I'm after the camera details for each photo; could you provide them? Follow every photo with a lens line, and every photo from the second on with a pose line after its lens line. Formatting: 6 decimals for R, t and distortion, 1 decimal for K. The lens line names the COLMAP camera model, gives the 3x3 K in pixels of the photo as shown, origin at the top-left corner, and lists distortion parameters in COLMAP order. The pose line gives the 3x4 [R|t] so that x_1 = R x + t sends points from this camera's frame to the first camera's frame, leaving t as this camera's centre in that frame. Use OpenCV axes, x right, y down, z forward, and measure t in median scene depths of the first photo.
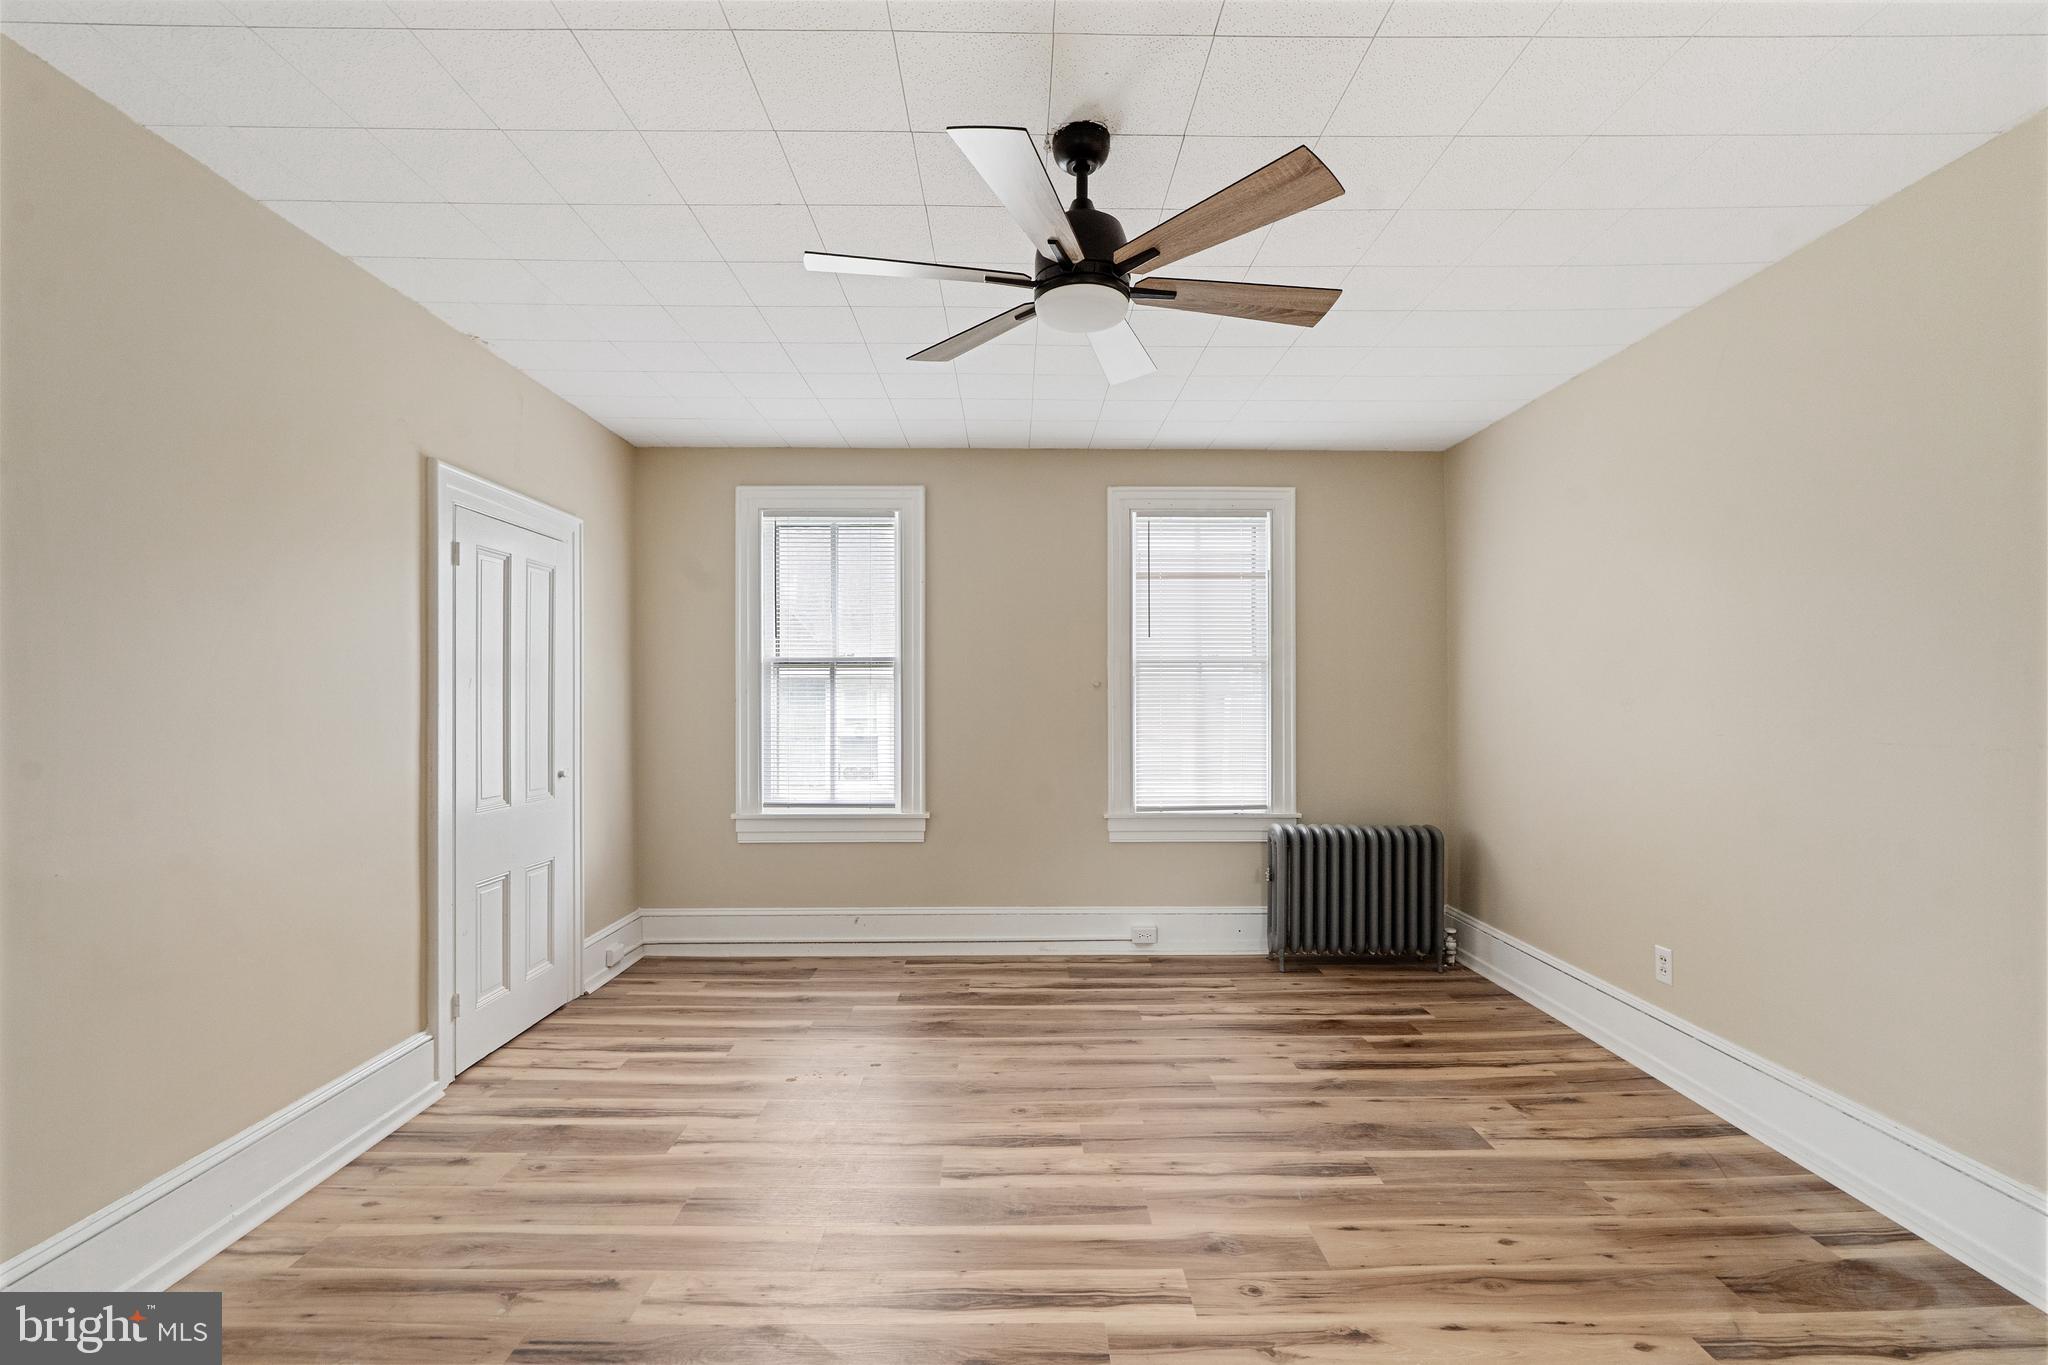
lens RADIAL K [[915.1, 0, 1023.6], [0, 915.1, 695.2], [0, 0, 1]] dist [-0.004438, 0.000720]
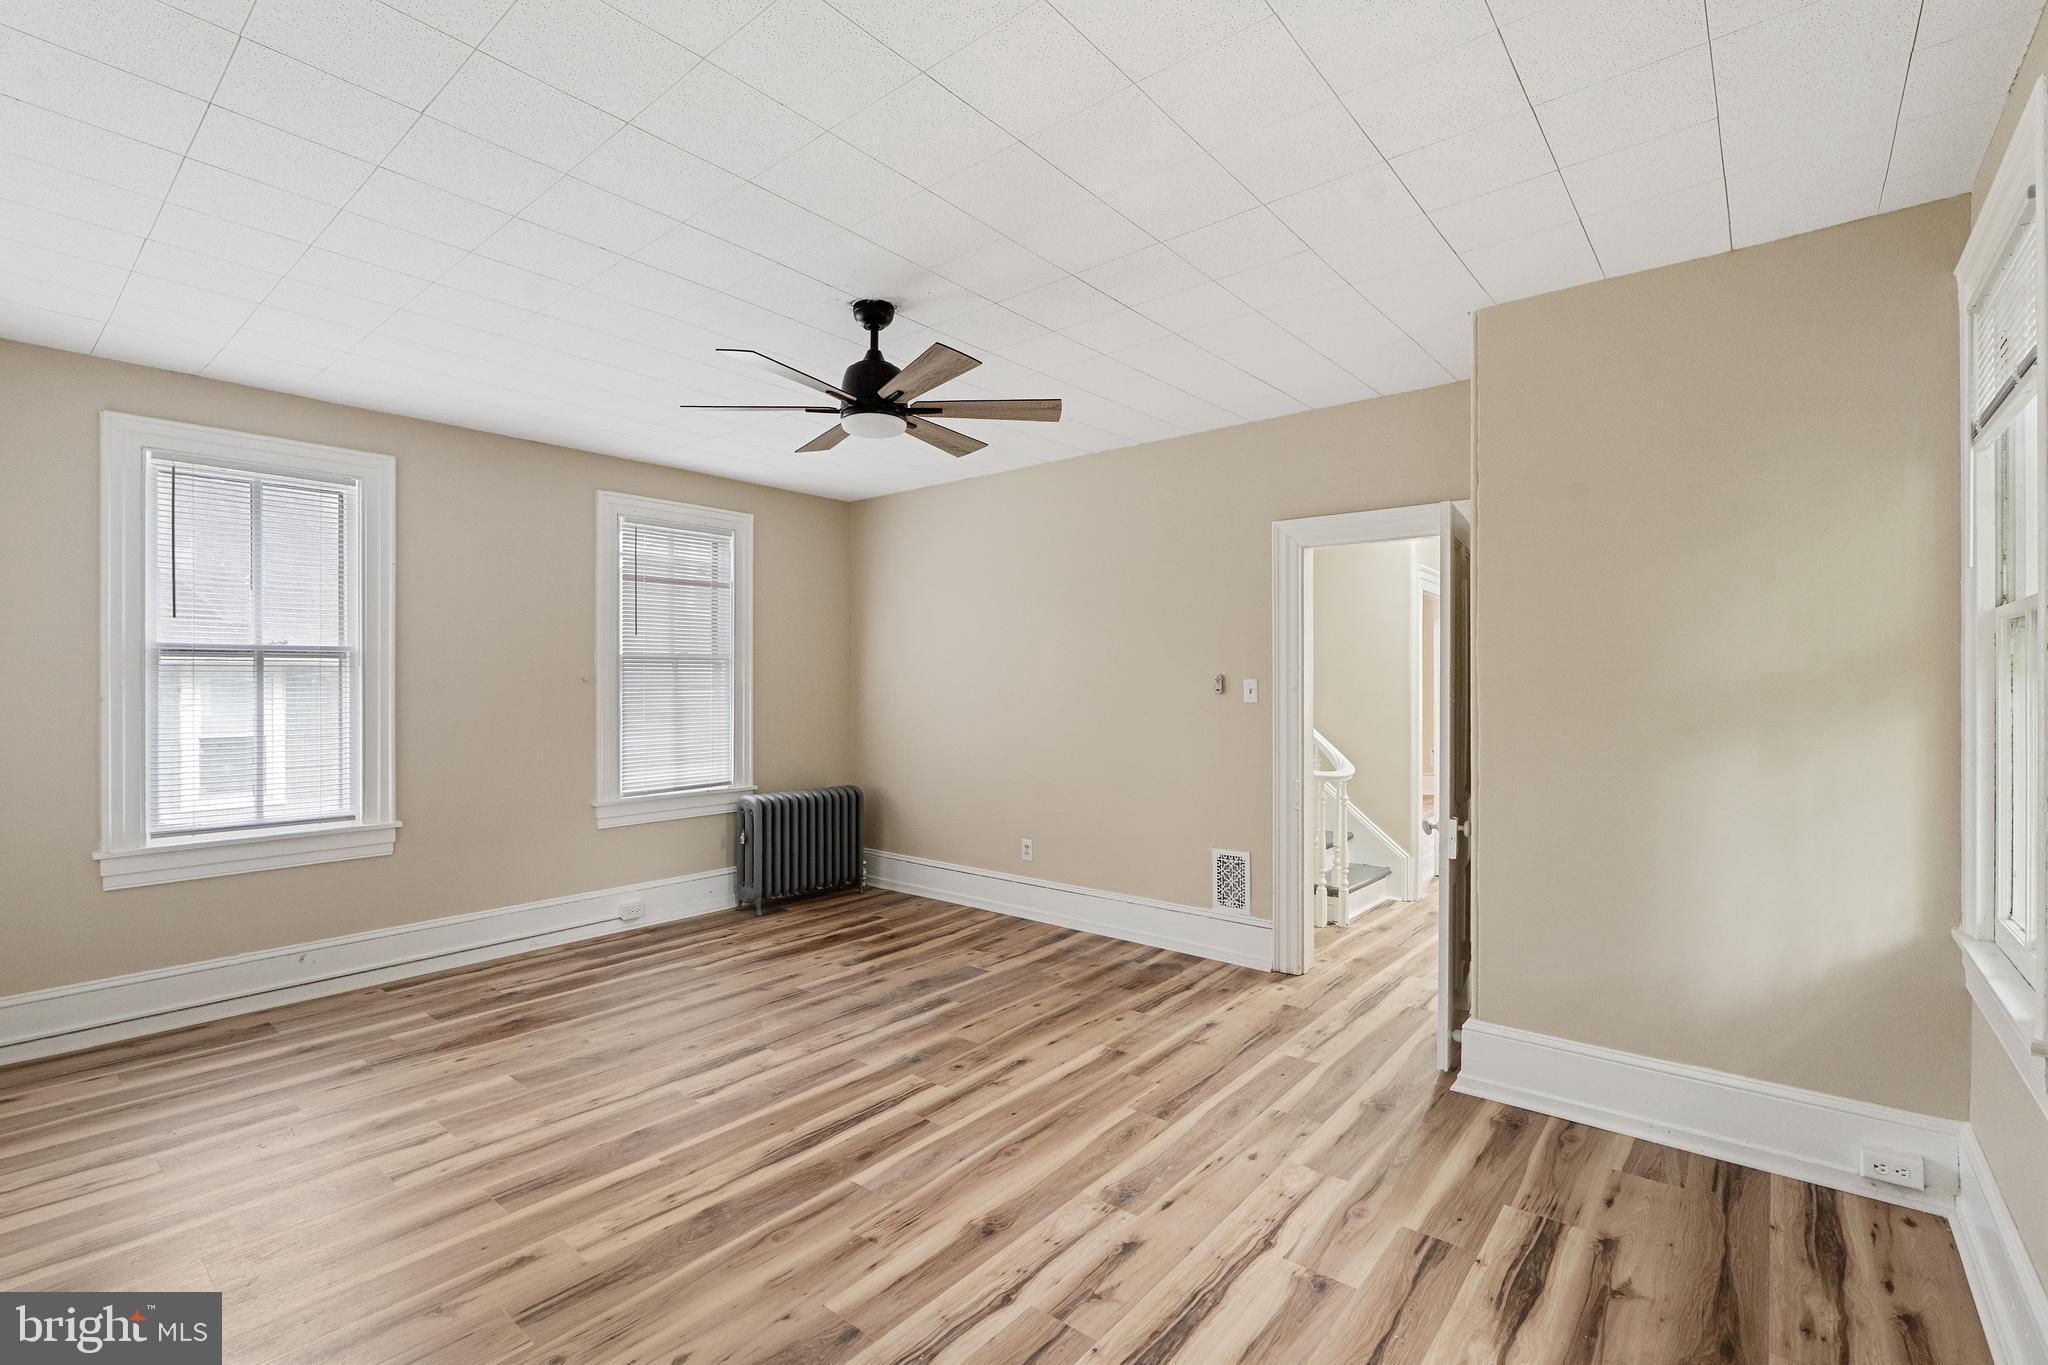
lens RADIAL K [[915.1, 0, 1031.6], [0, 915.1, 688.7], [0, 0, 1]] dist [-0.004438, 0.000720]
pose [[0.641717, -0.006482, 0.766914, -0.424288], [0.000313, 0.999966, 0.008190, -0.009300], [-0.766941, -0.005016, 0.641698, -0.056182]]
